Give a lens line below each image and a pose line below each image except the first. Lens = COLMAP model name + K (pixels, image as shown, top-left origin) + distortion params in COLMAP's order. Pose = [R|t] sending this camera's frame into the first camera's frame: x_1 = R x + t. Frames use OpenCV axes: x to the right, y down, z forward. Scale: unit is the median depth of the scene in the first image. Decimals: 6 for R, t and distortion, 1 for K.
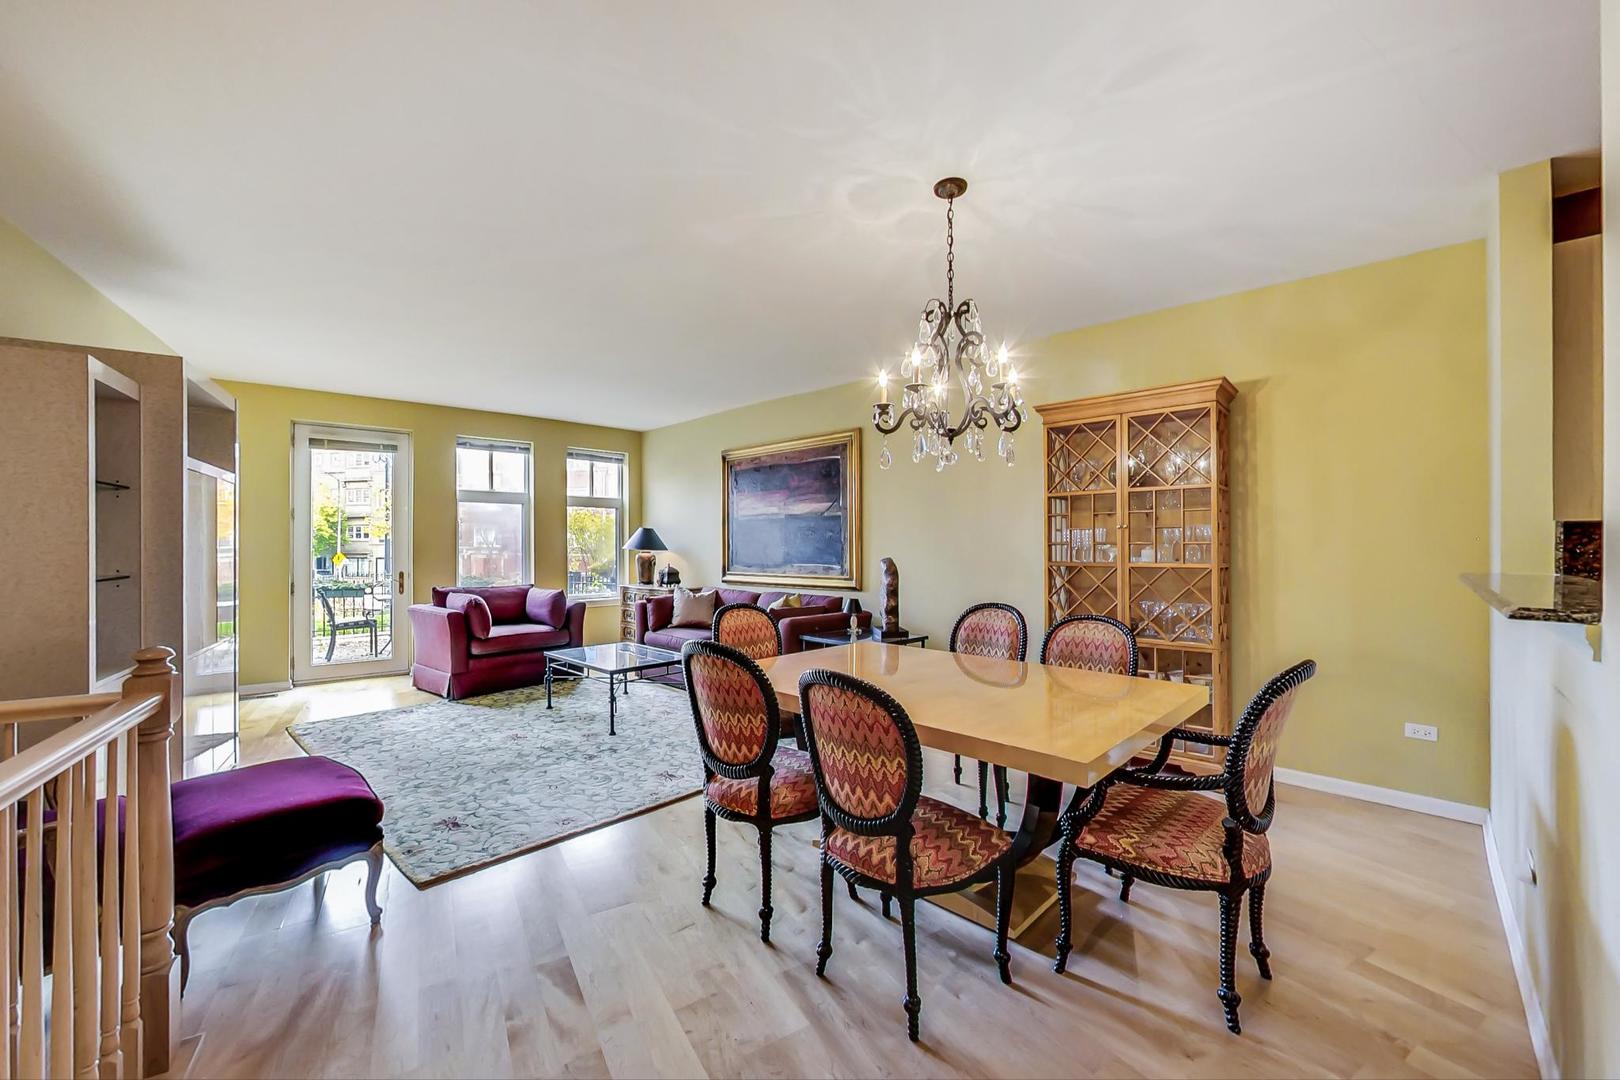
lens RADIAL K [[638.8, 0, 809.2], [0, 638.8, 540.7], [0, 0, 1]] dist [-0.002959, 0.000198]
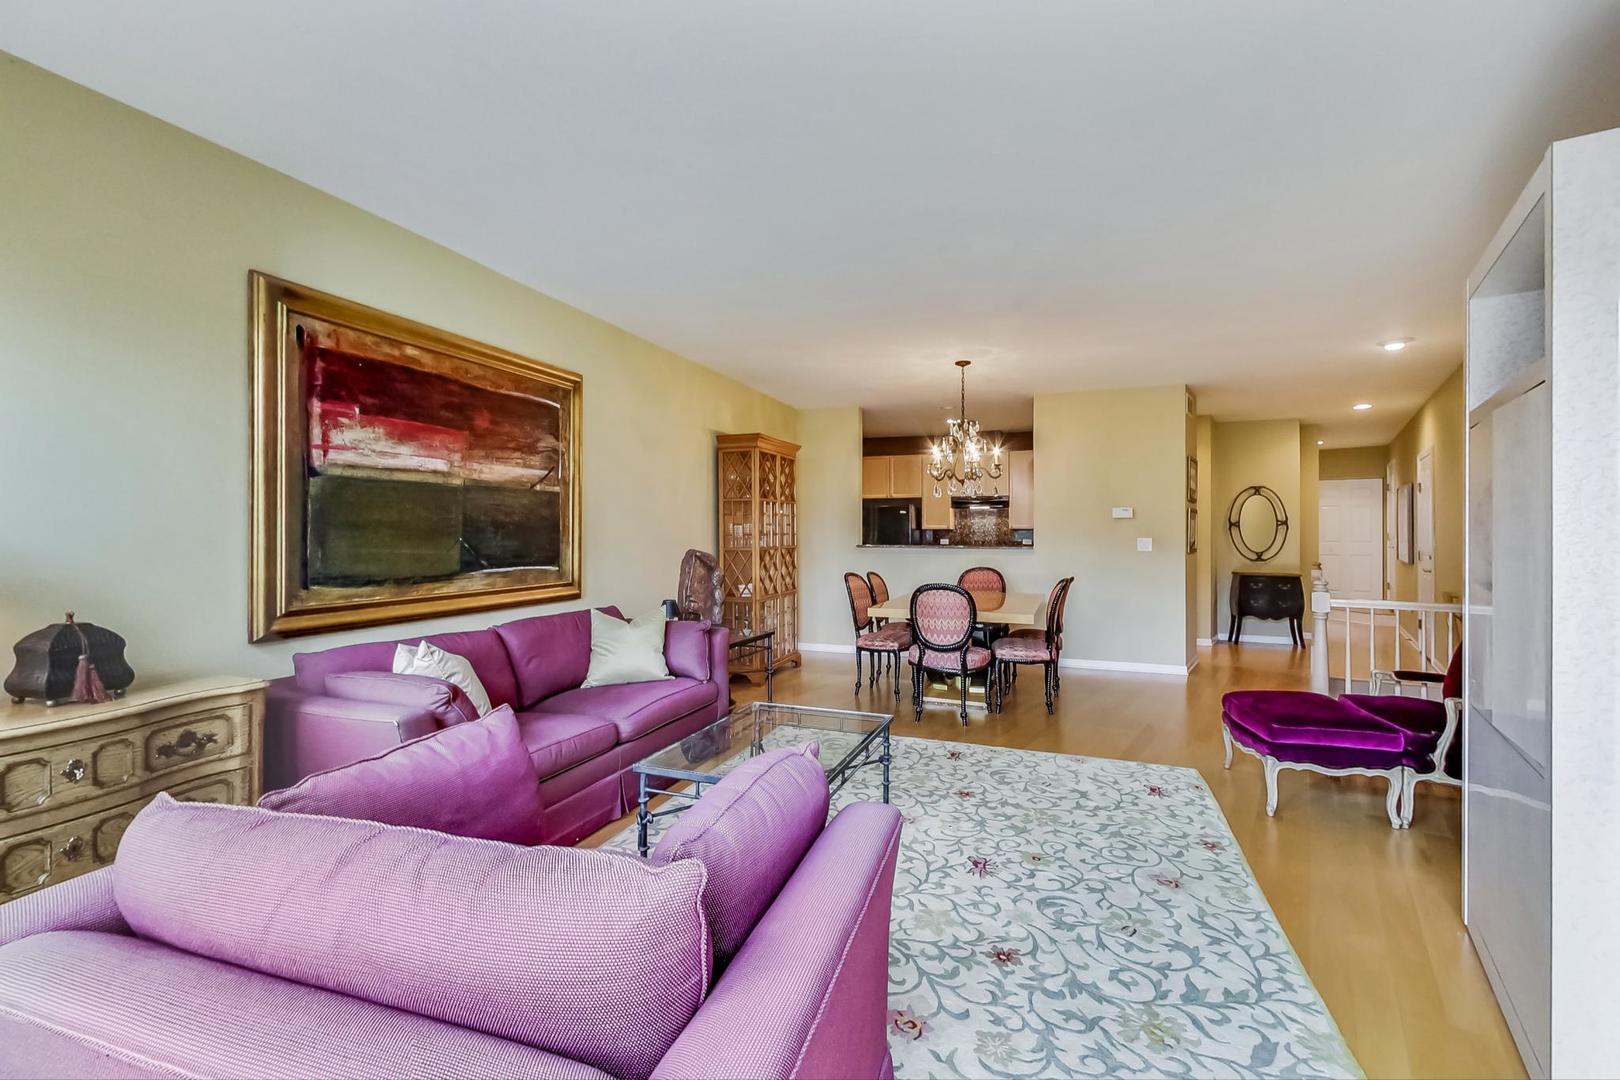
lens RADIAL K [[692.5, 0, 813.1], [0, 692.5, 524.5], [0, 0, 1]] dist [-0.003626, -0.000137]
pose [[-0.396203, 0.009657, 0.918112, -0.724228], [-0.009227, 0.999852, -0.014498, 0.003432], [-0.918116, -0.014215, -0.396056, 1.025632]]
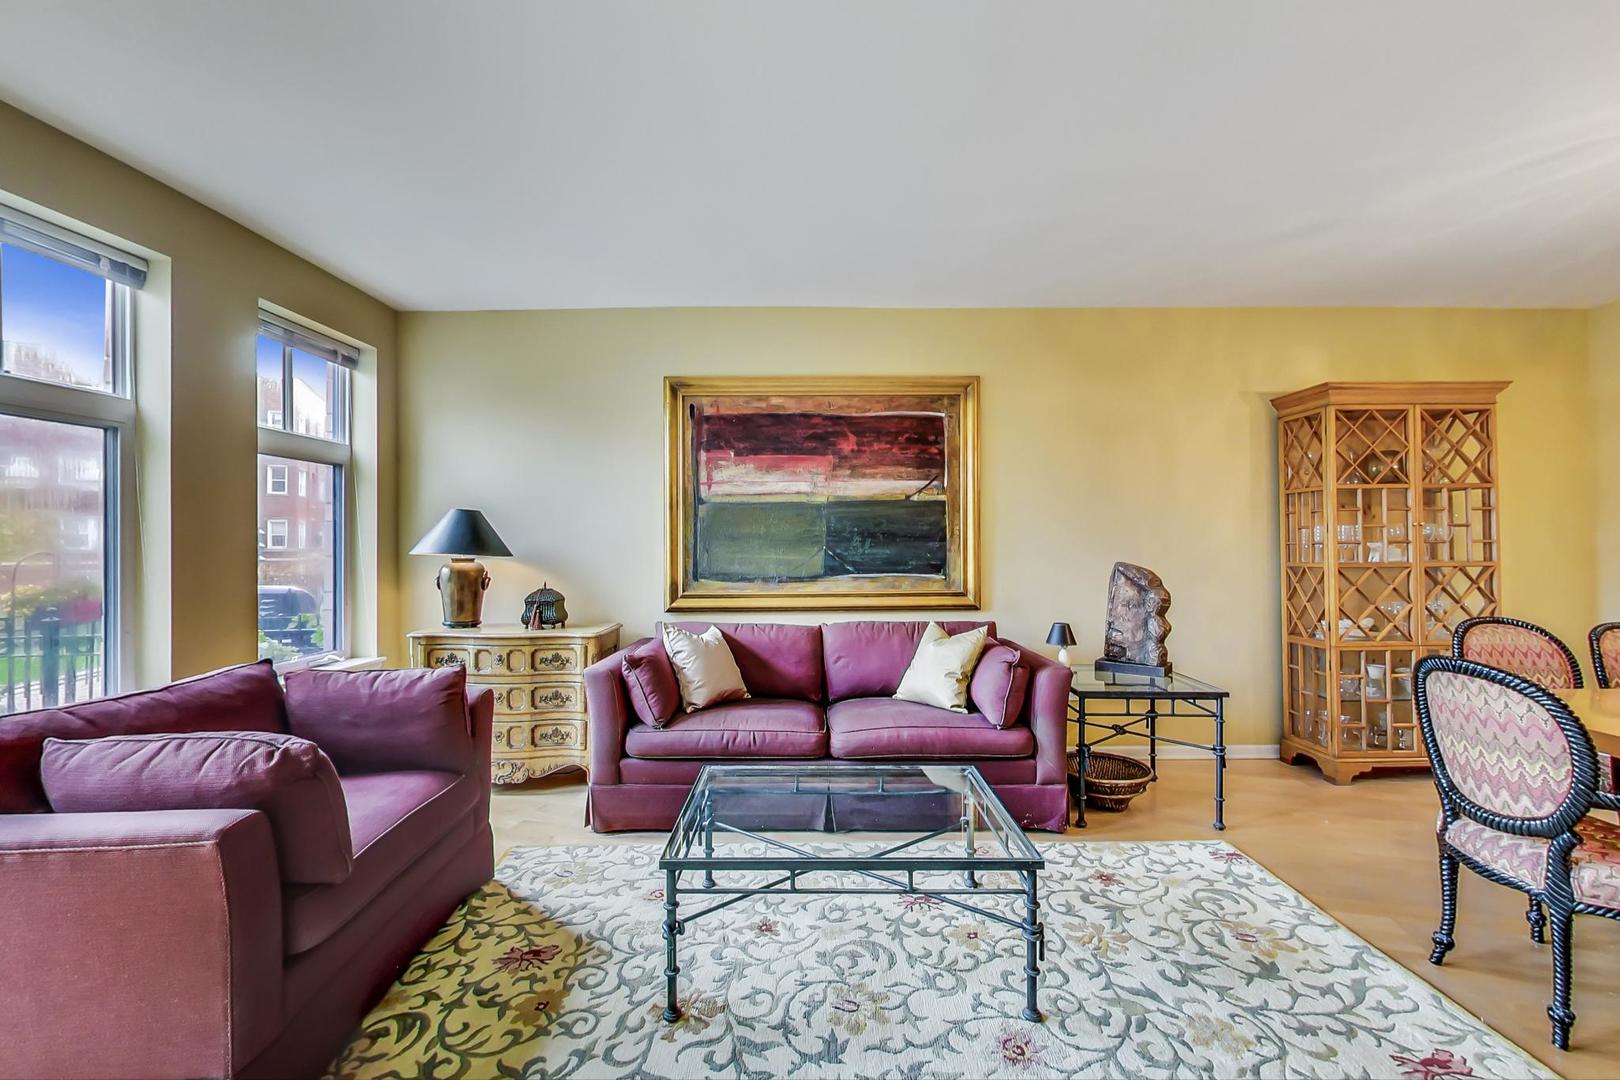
lens RADIAL K [[638.8, 0, 812.3], [0, 638.8, 537.7], [0, 0, 1]] dist [-0.002959, 0.000198]
pose [[0.718960, 0.004692, 0.695035, -0.513417], [-0.001858, 0.999987, -0.004829, 0.003355], [-0.695049, 0.002181, 0.718960, 0.601123]]
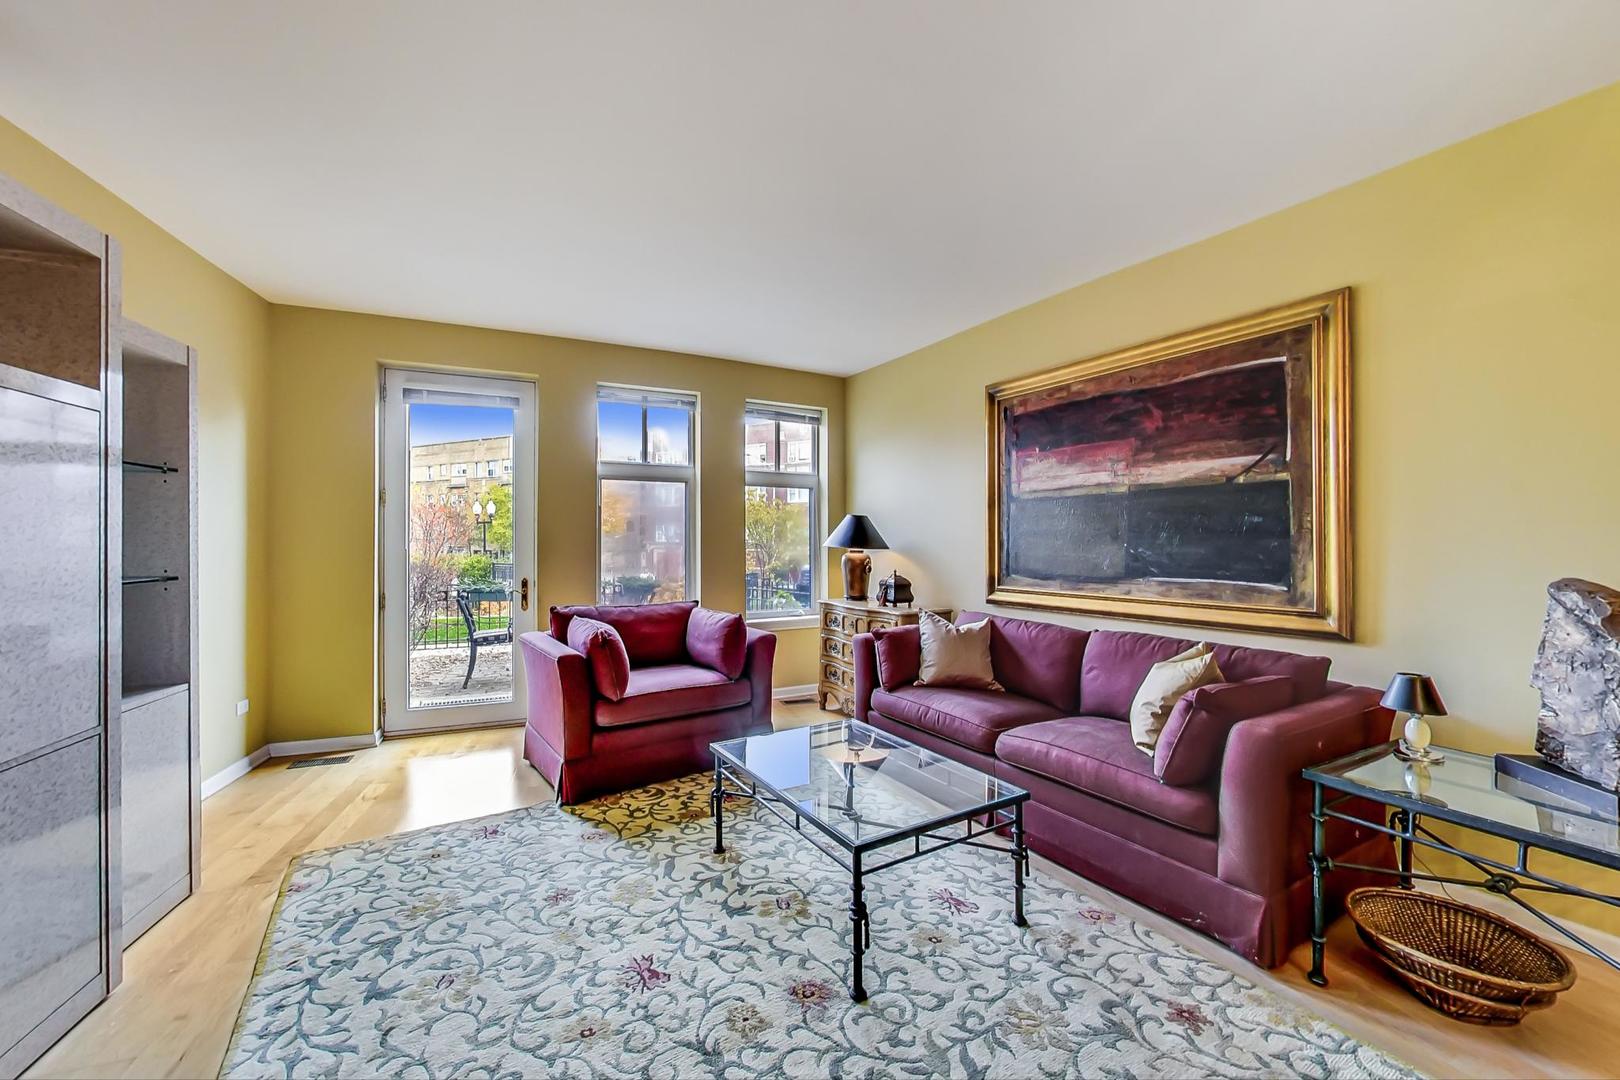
lens RADIAL K [[638.8, 0, 807.3], [0, 638.8, 539.1], [0, 0, 1]] dist [-0.002959, 0.000198]
pose [[0.967365, 0.000148, -0.253387, -0.174953], [0.000886, 0.999992, 0.003967, 0.002559], [0.253386, -0.004062, 0.967357, 0.438559]]
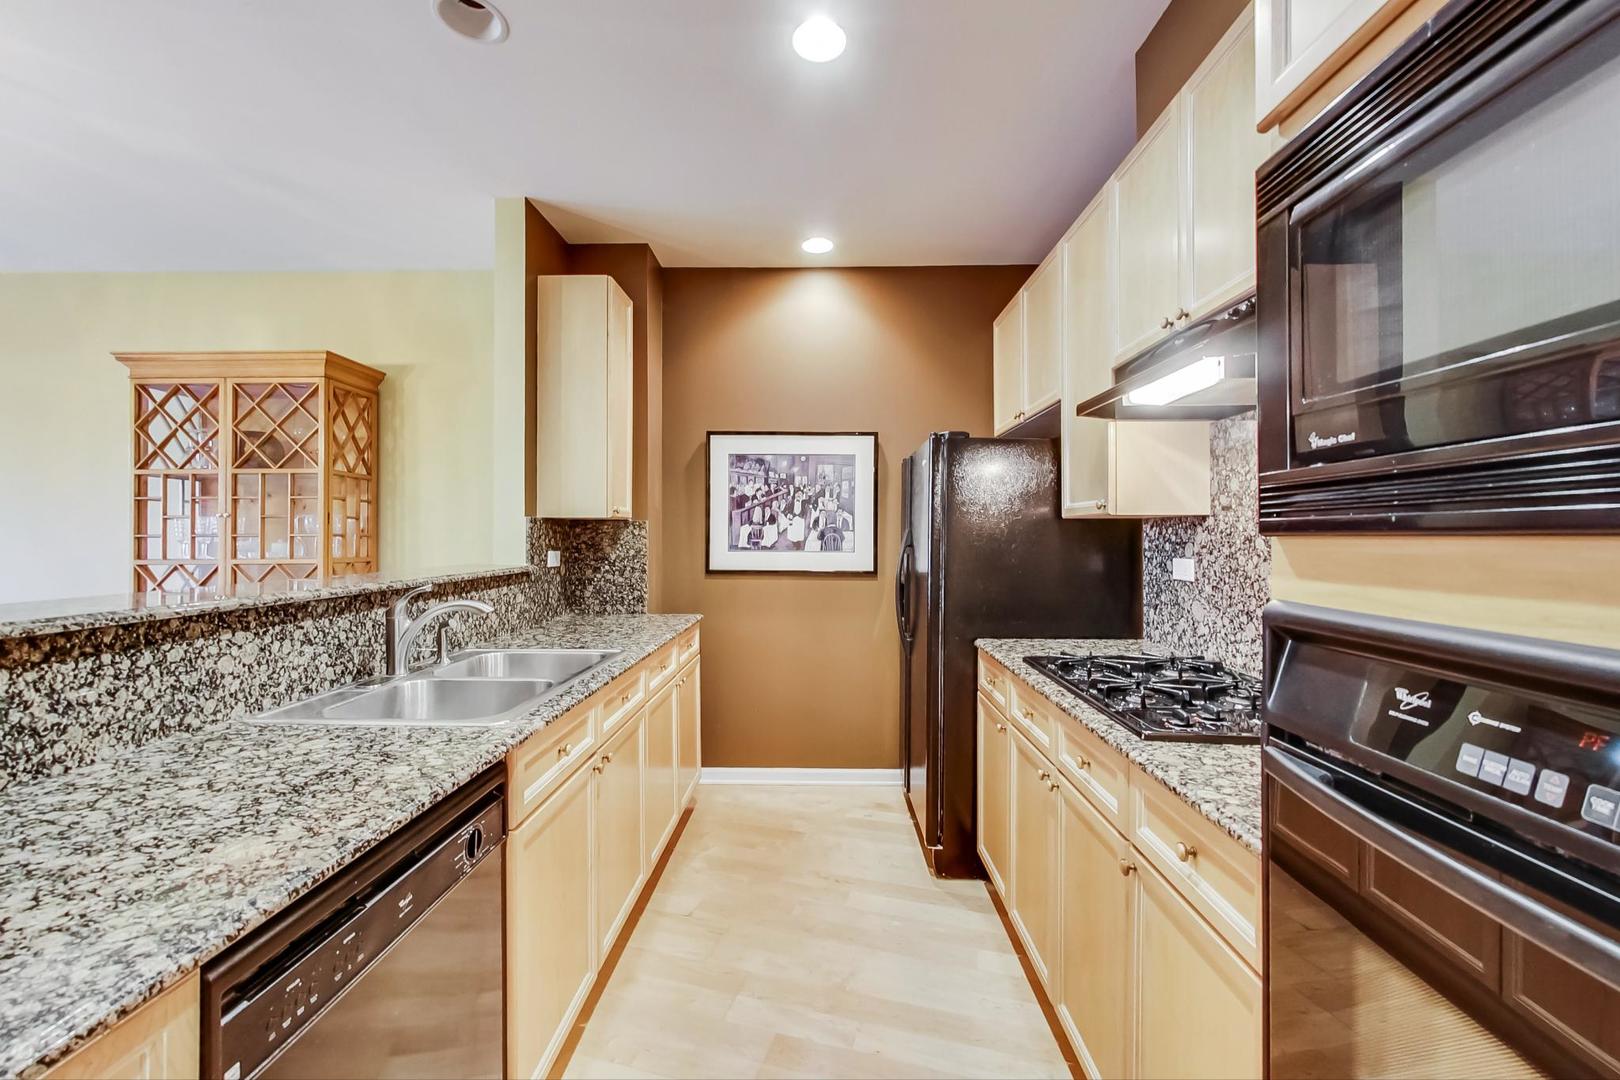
lens RADIAL K [[638.8, 0, 823.4], [0, 638.8, 536.7], [0, 0, 1]] dist [-0.002959, 0.000198]
pose [[0.728096, -0.003399, 0.685467, 0.317177], [-0.003652, 0.999954, 0.008838, -0.003515], [-0.685465, -0.008938, 0.728050, -0.078484]]
